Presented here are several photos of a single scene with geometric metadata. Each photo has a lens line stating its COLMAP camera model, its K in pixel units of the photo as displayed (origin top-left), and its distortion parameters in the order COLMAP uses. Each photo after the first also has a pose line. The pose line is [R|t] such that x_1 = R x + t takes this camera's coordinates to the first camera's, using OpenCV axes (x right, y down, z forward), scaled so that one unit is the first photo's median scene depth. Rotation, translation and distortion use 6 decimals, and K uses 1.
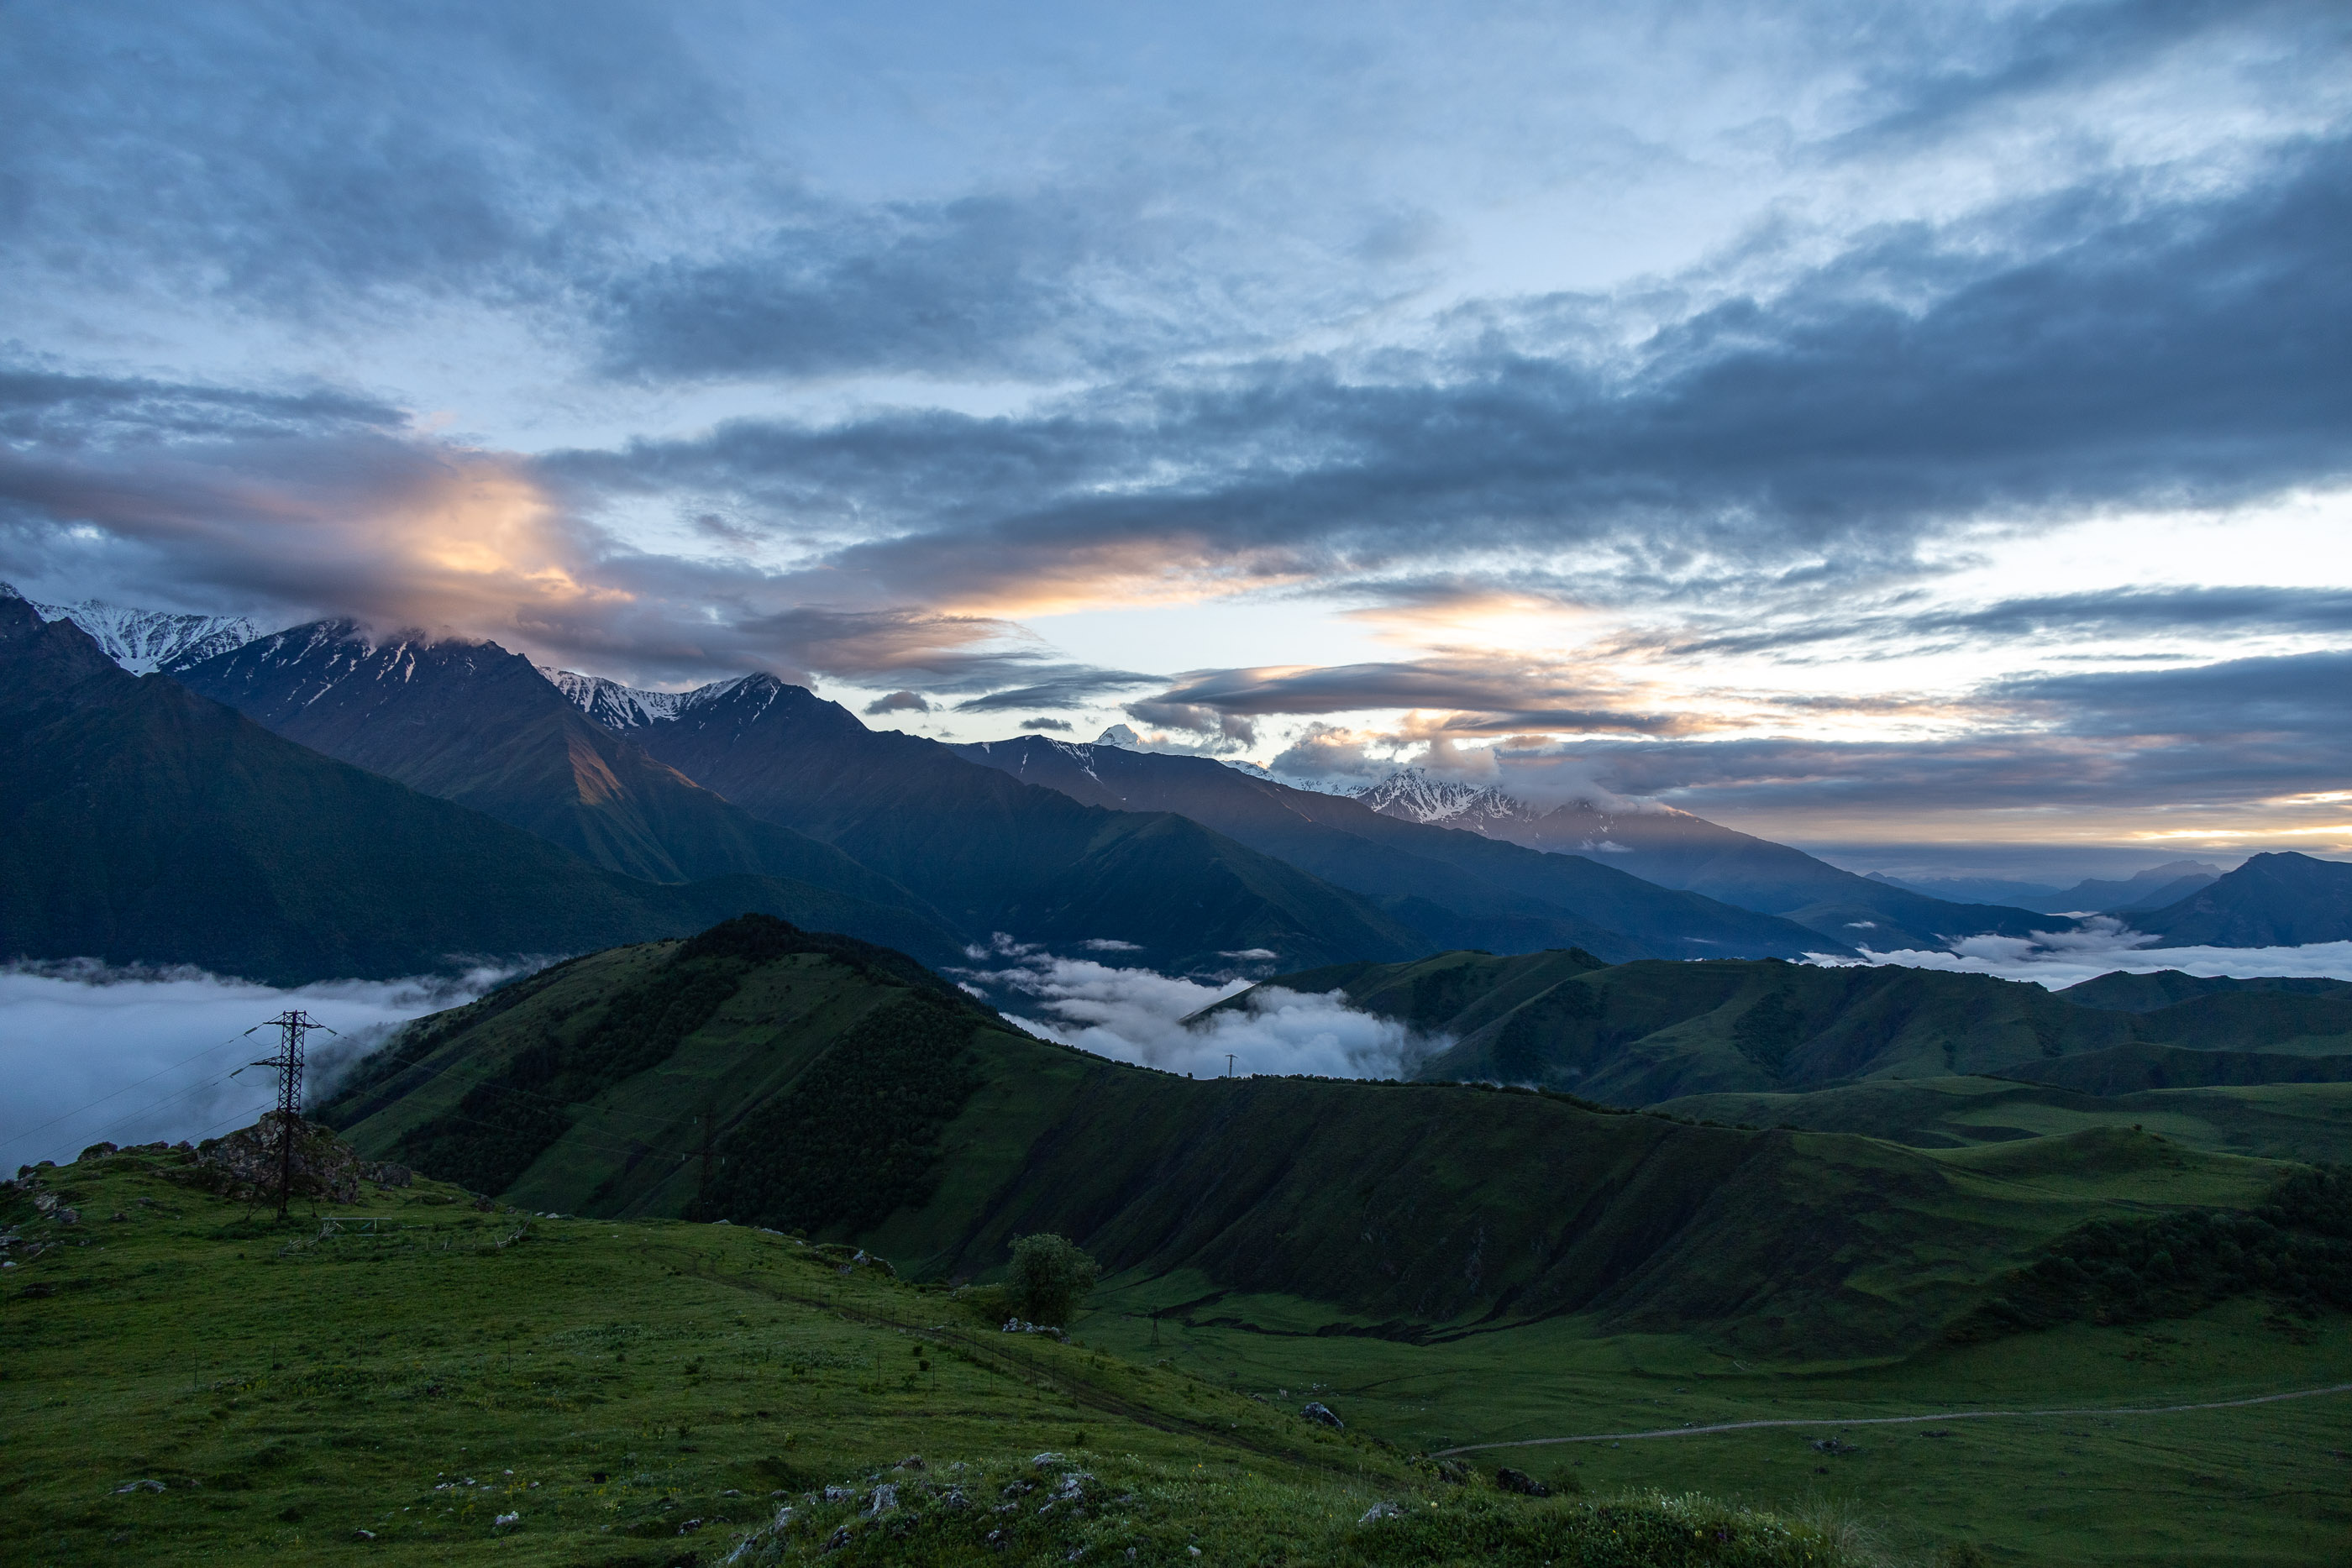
lens RADIAL K [[1553.6, 0, 1157.1], [0, 1553.6, 788.3], [0, 0, 1]] dist [0.008770, 0.000210]
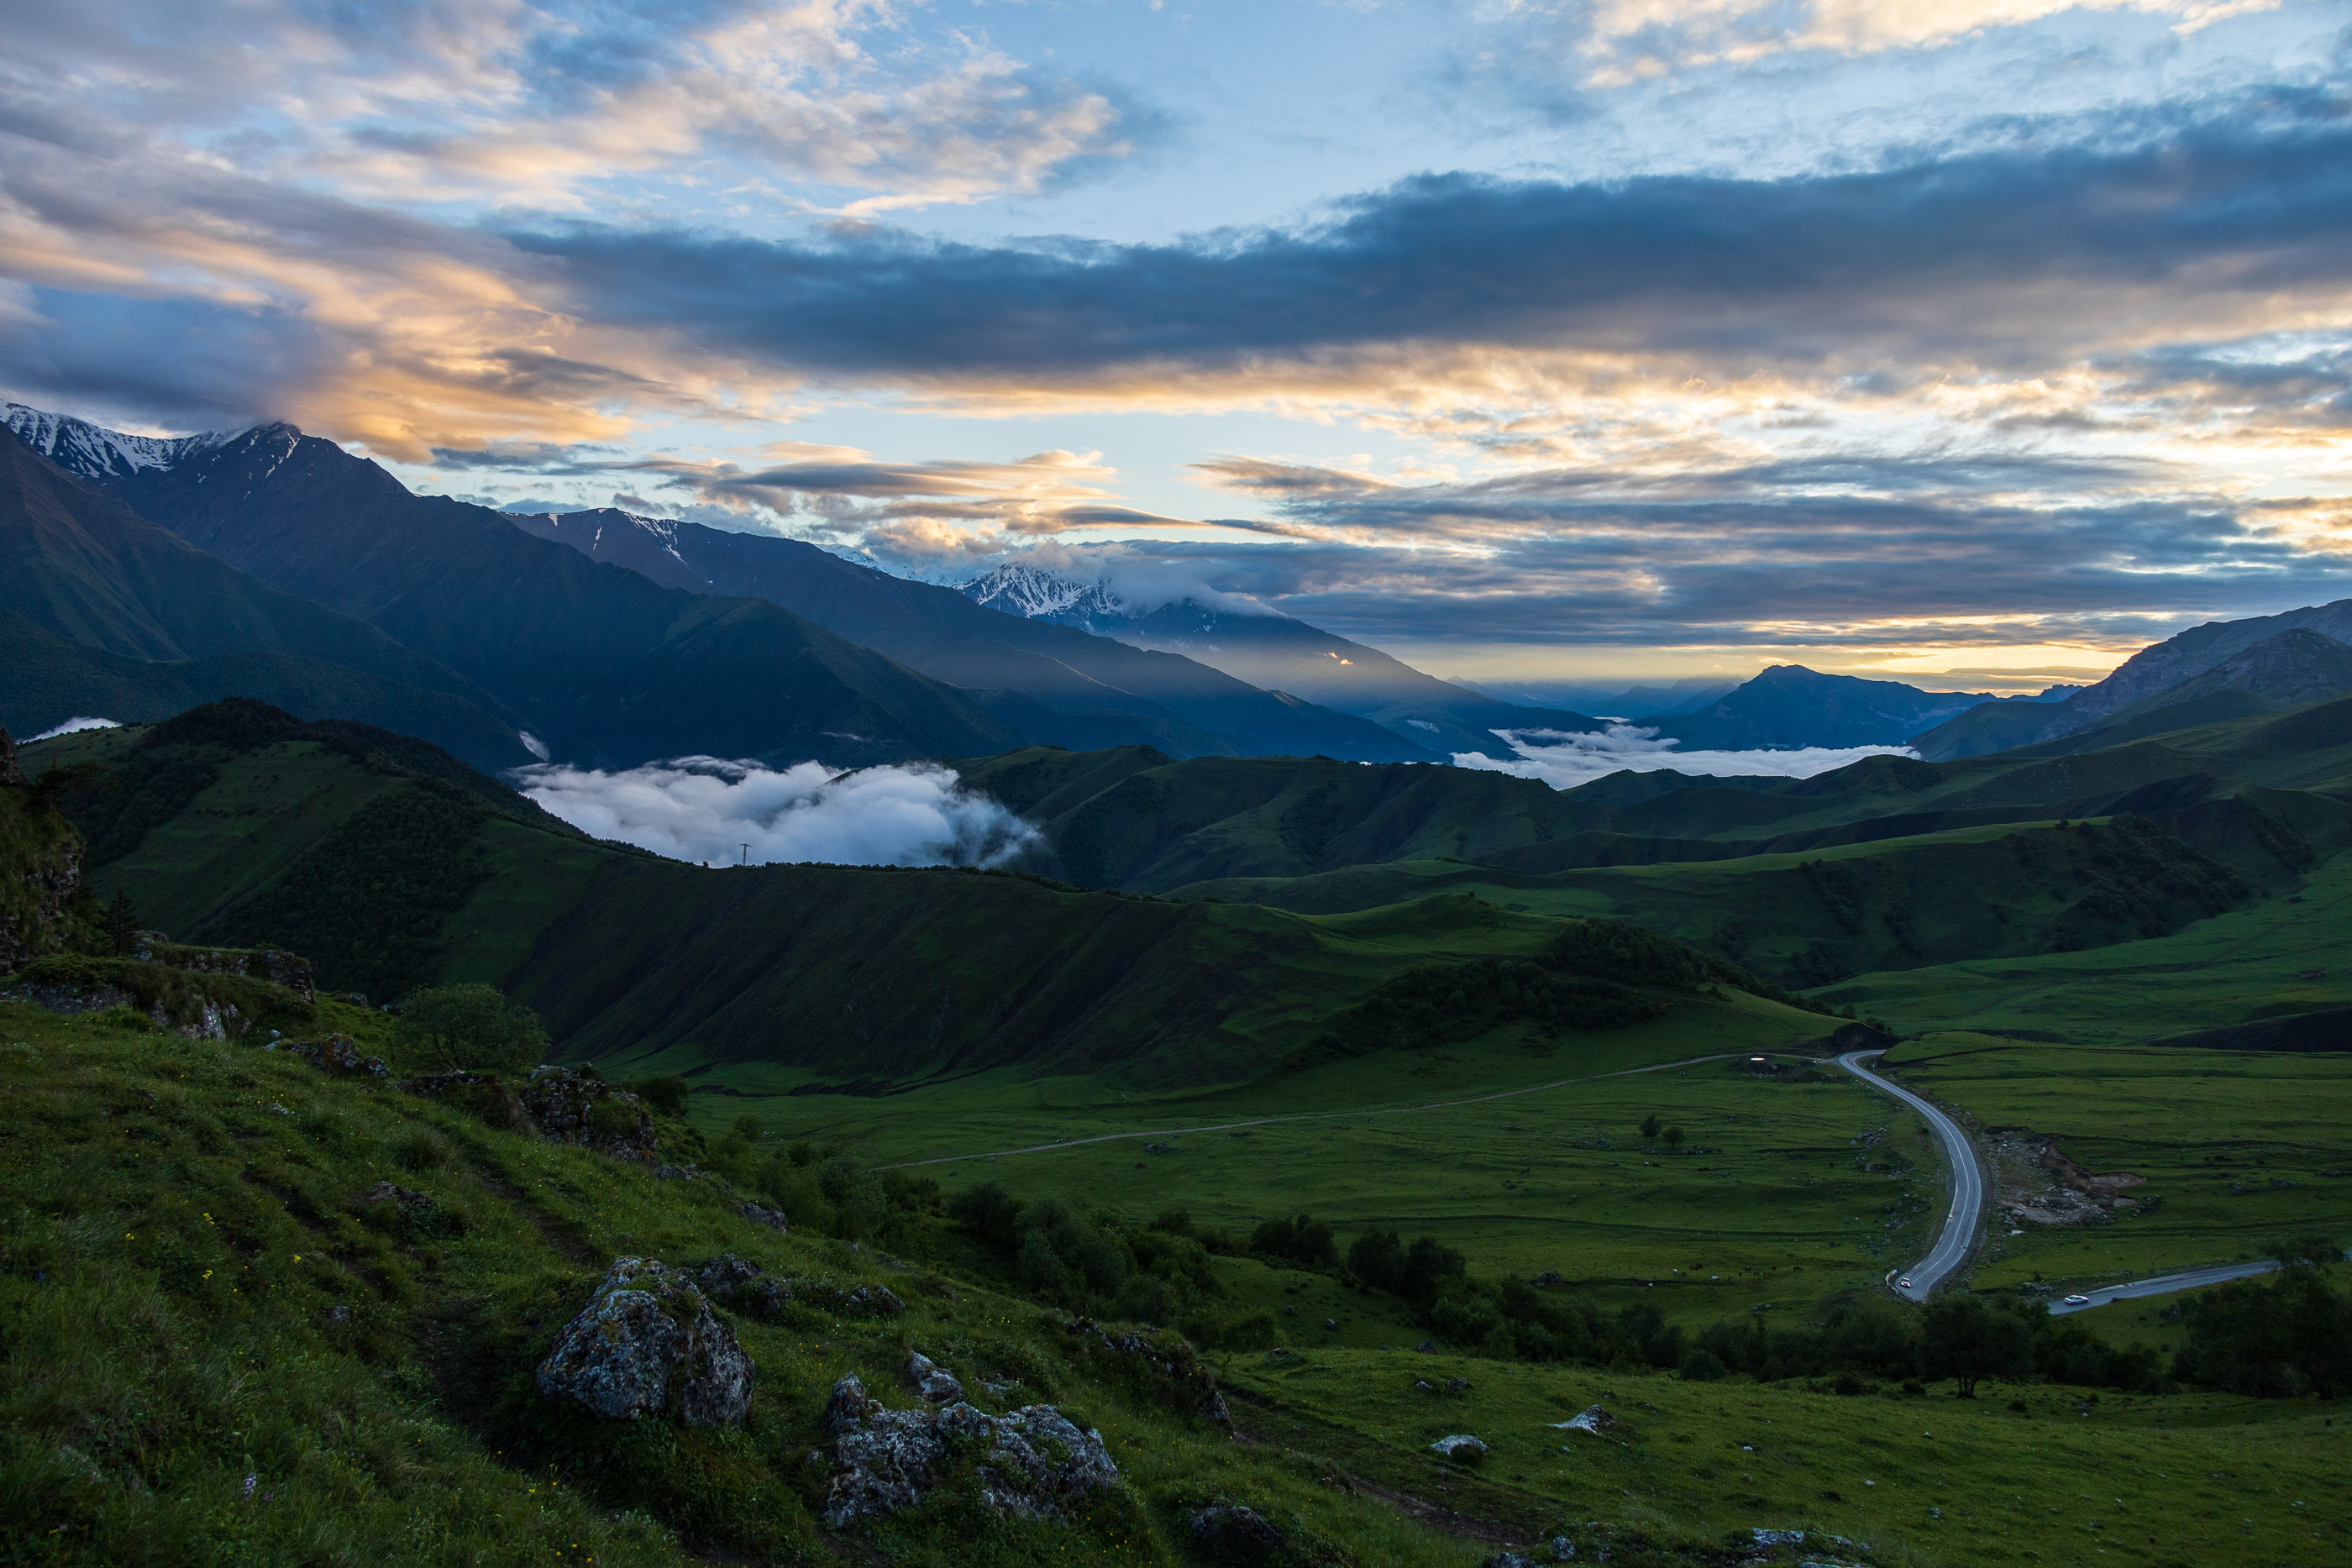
lens RADIAL K [[1632.6, 0, 1192.1], [0, 1632.6, 772.6], [0, 0, 1]] dist [0.019687, -0.000632]
pose [[0.970828, 0.006246, 0.239694, 0.098642], [-0.034935, 0.992678, 0.115628, -0.013416], [-0.237217, -0.120629, 0.963938, -0.137488]]
